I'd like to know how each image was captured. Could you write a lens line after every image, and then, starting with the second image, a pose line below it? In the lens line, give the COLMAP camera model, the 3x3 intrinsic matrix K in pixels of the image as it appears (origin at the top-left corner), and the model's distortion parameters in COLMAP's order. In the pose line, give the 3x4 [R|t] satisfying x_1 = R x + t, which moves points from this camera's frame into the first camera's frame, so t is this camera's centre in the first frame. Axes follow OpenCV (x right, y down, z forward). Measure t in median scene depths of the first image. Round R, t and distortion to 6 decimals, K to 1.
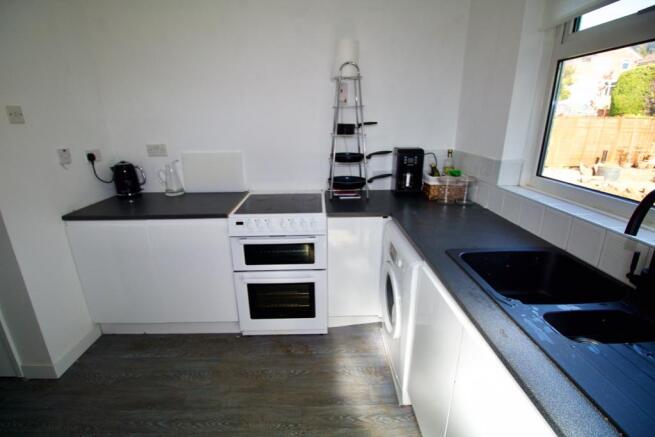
lens RADIAL K [[303.0, 0, 324.7], [0, 303.0, 215.0], [0, 0, 1]] dist [0.004808, -0.015577]
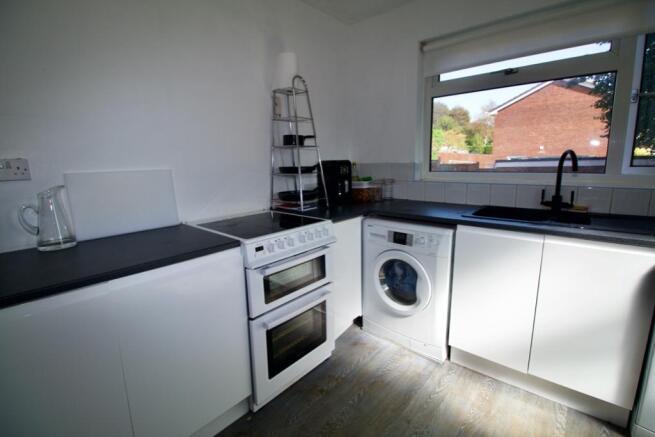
lens RADIAL K [[303.0, 0, 324.7], [0, 303.0, 215.0], [0, 0, 1]] dist [0.004808, -0.015577]
pose [[0.675567, -0.134660, 0.724897, -0.619788], [0.235679, 0.971038, -0.039258, 0.011732], [-0.698616, 0.197364, 0.687738, 0.305564]]
